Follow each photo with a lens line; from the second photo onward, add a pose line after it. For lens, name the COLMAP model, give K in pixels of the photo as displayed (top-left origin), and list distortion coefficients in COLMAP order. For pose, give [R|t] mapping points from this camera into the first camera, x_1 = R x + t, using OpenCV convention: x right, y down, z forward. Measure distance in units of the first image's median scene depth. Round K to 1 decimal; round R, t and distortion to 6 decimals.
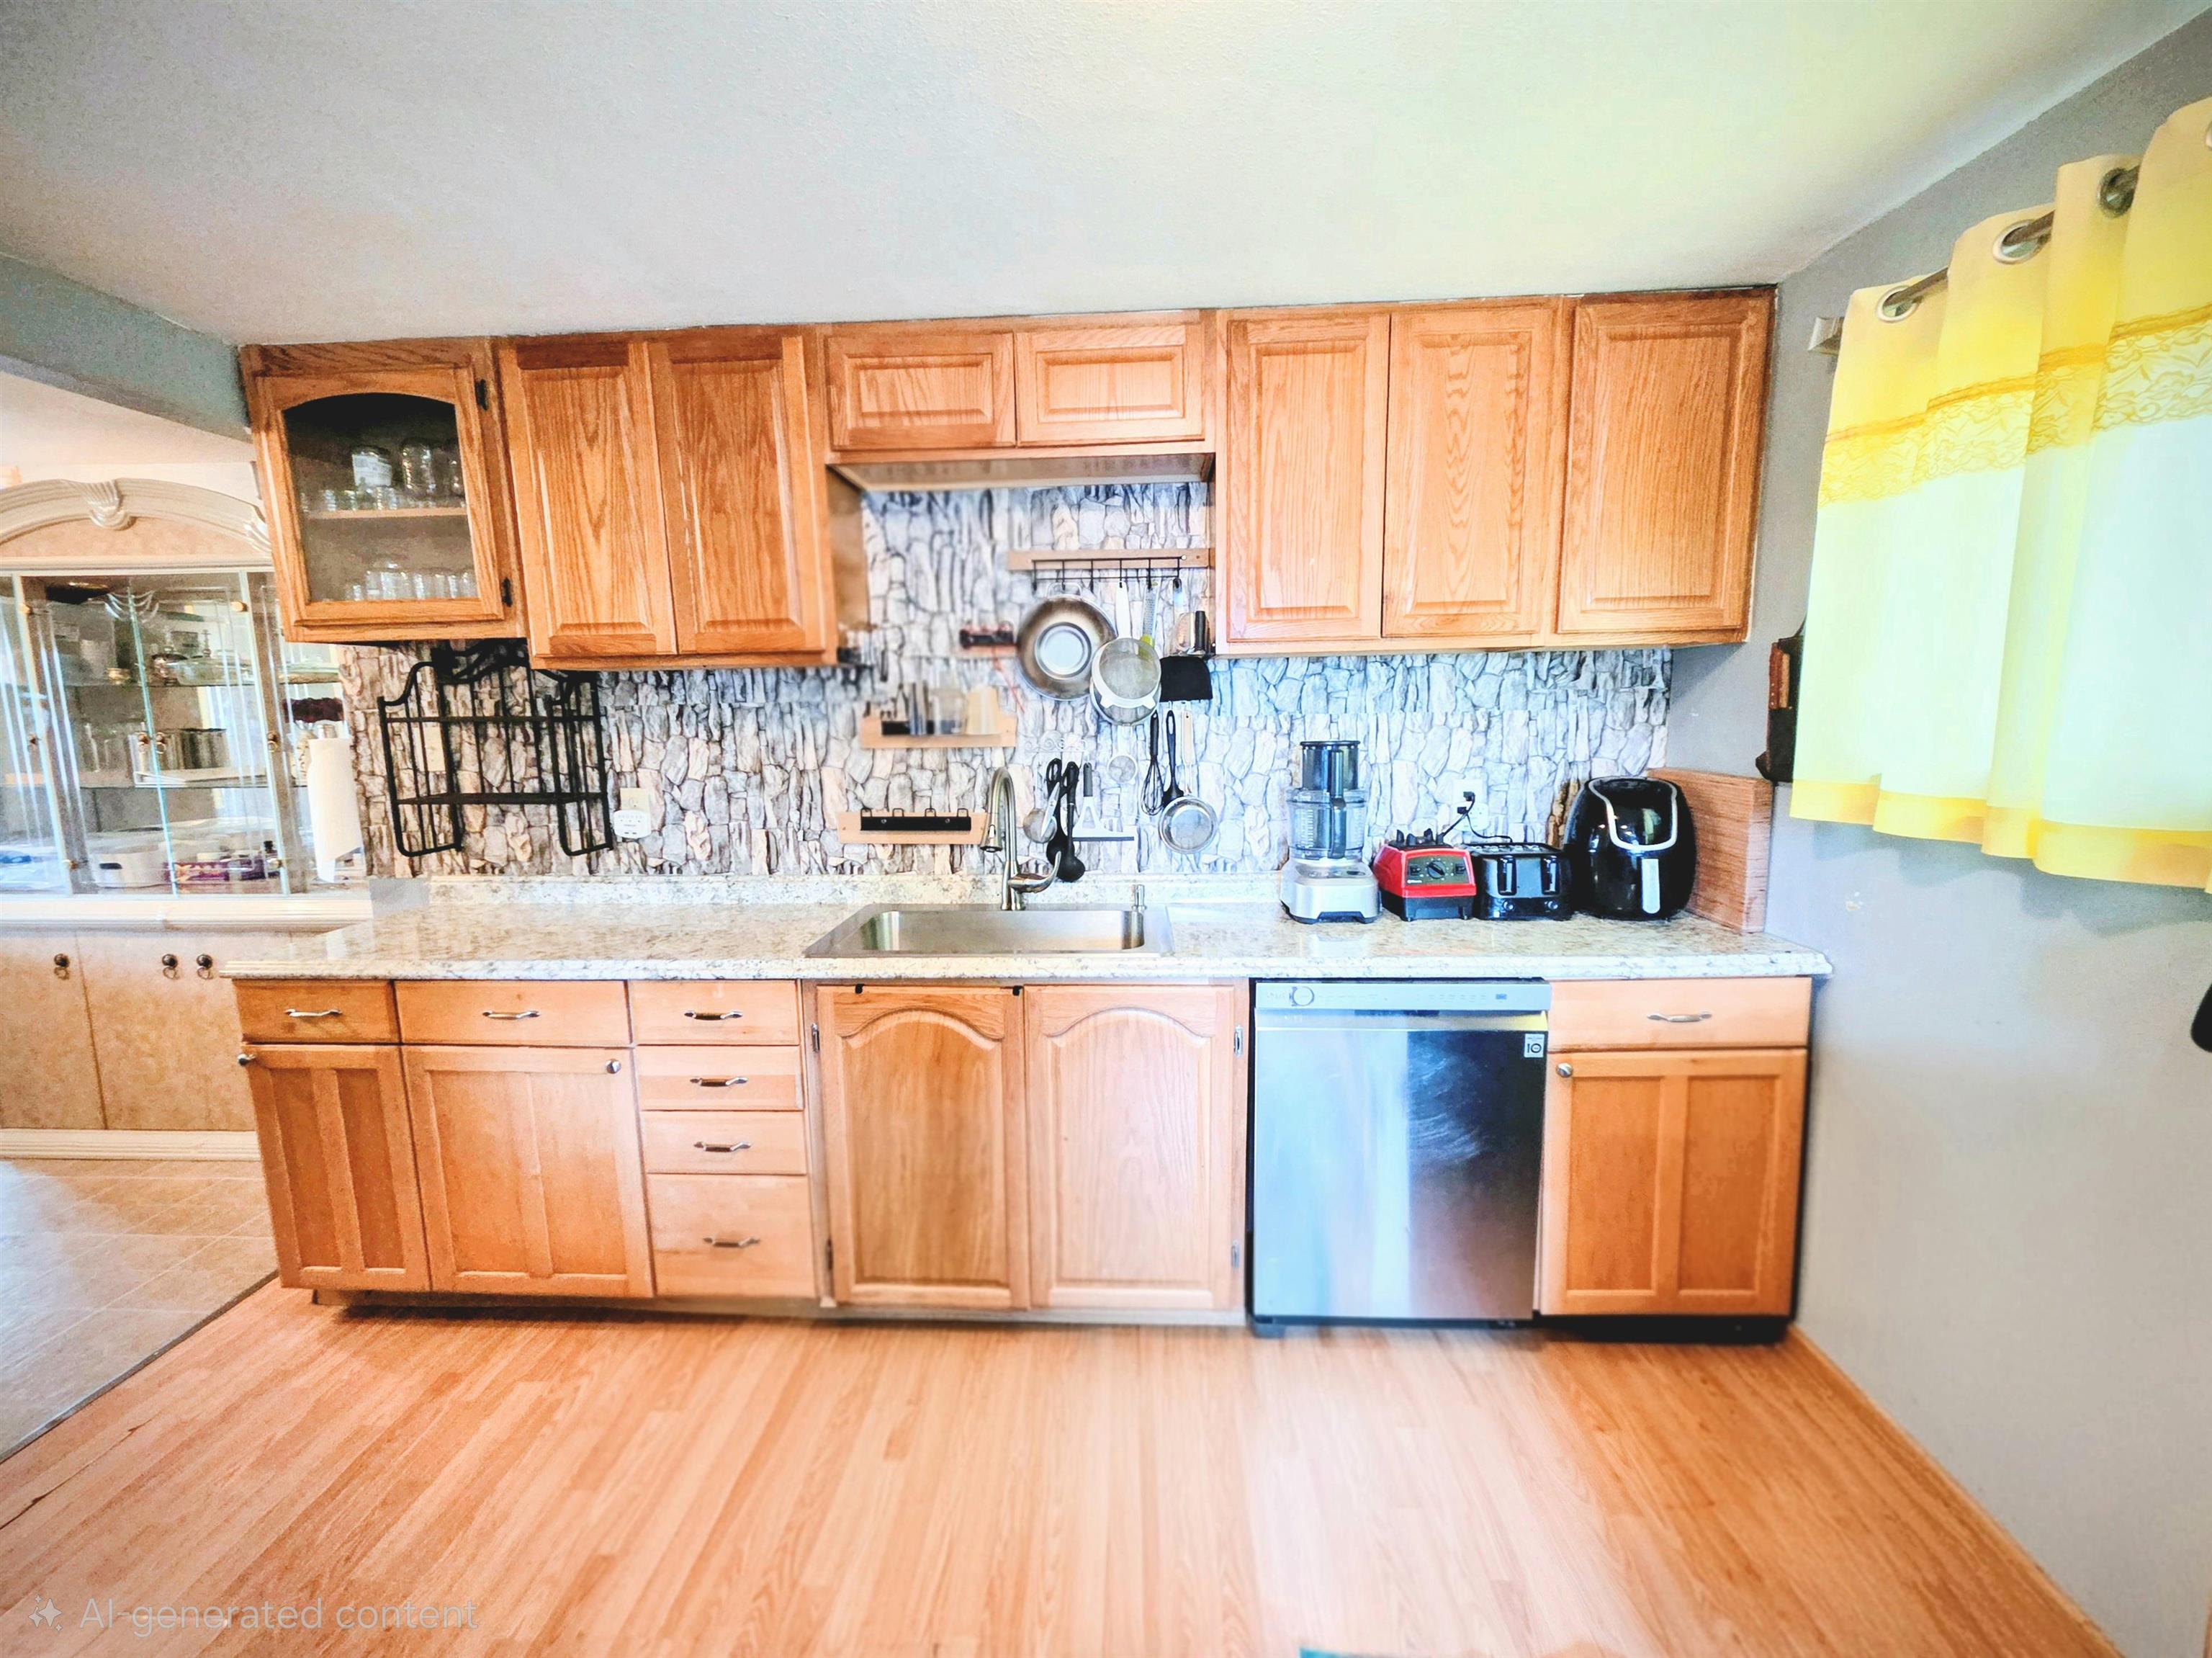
lens RADIAL K [[895.3, 0, 1106.0], [0, 895.3, 829.0], [0, 0, 1]] dist [0.001232, 0.000587]
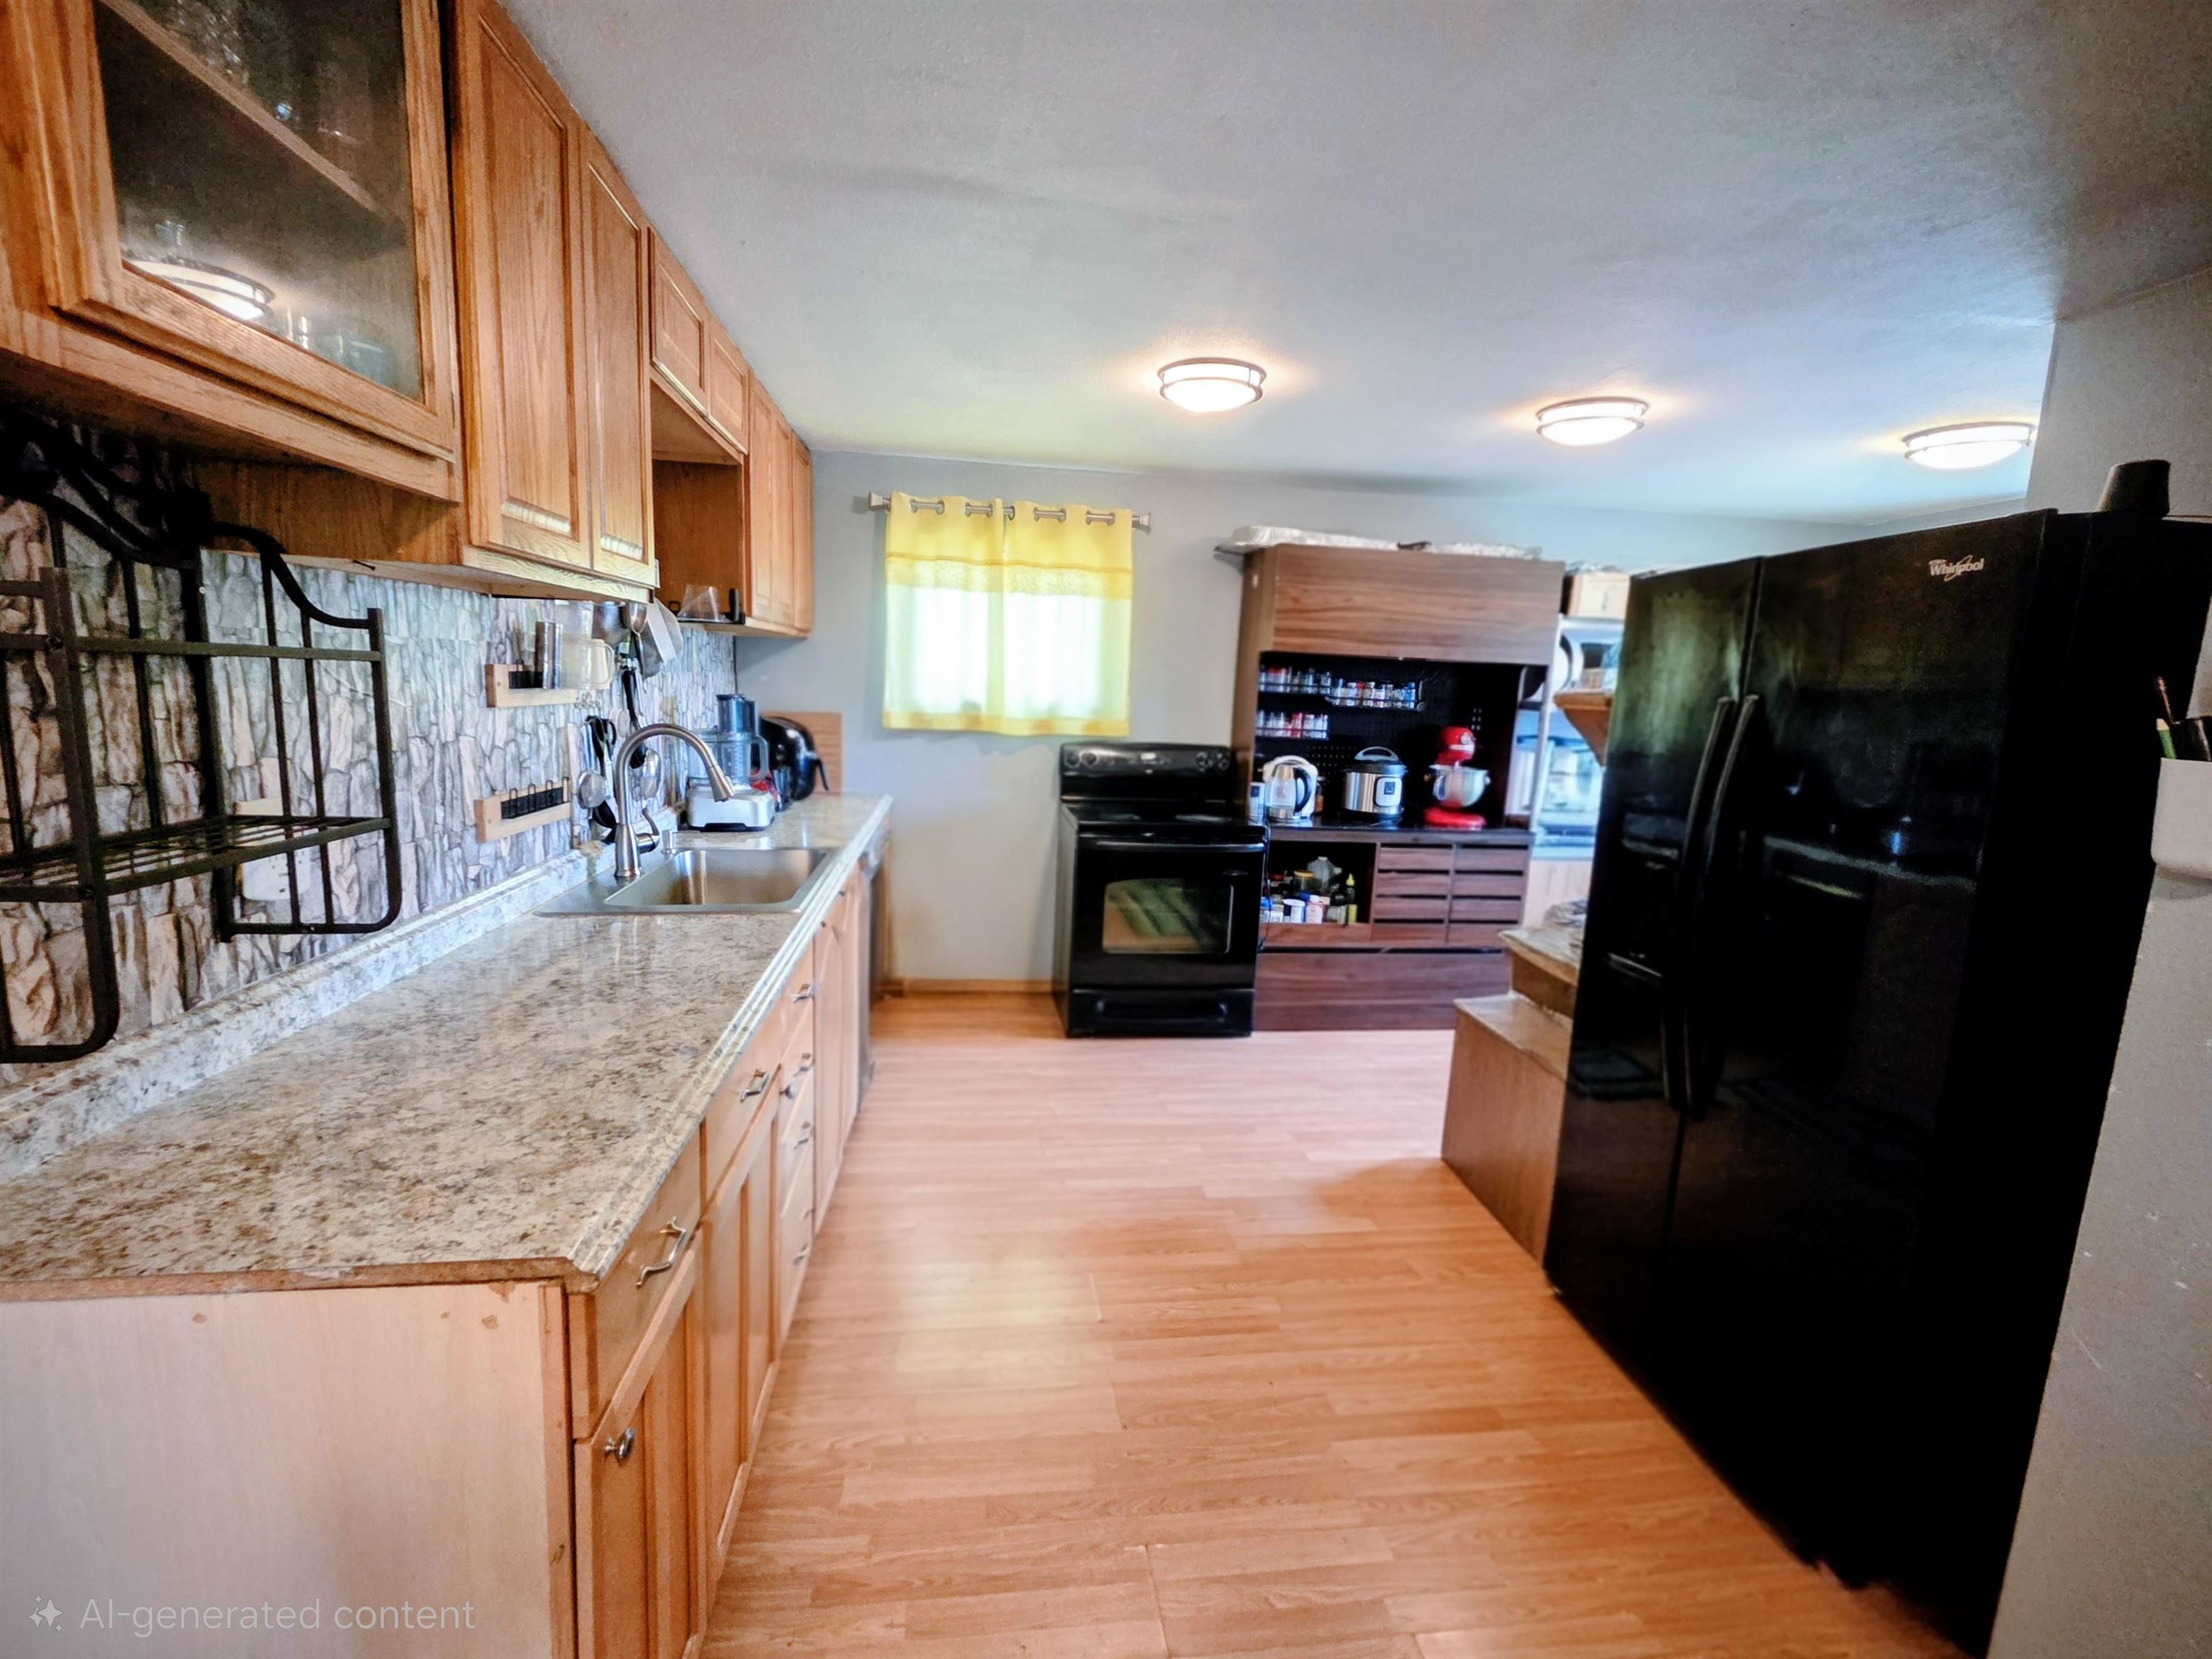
lens RADIAL K [[967.7, 0, 1106.0], [0, 967.7, 829.5], [0, 0, 1]] dist [0.000500, 0.000168]
pose [[-0.180743, -0.139558, 0.973579, -1.126338], [0.107596, 0.981135, 0.160616, -0.064552], [-0.977627, 0.133783, -0.162318, 0.642516]]
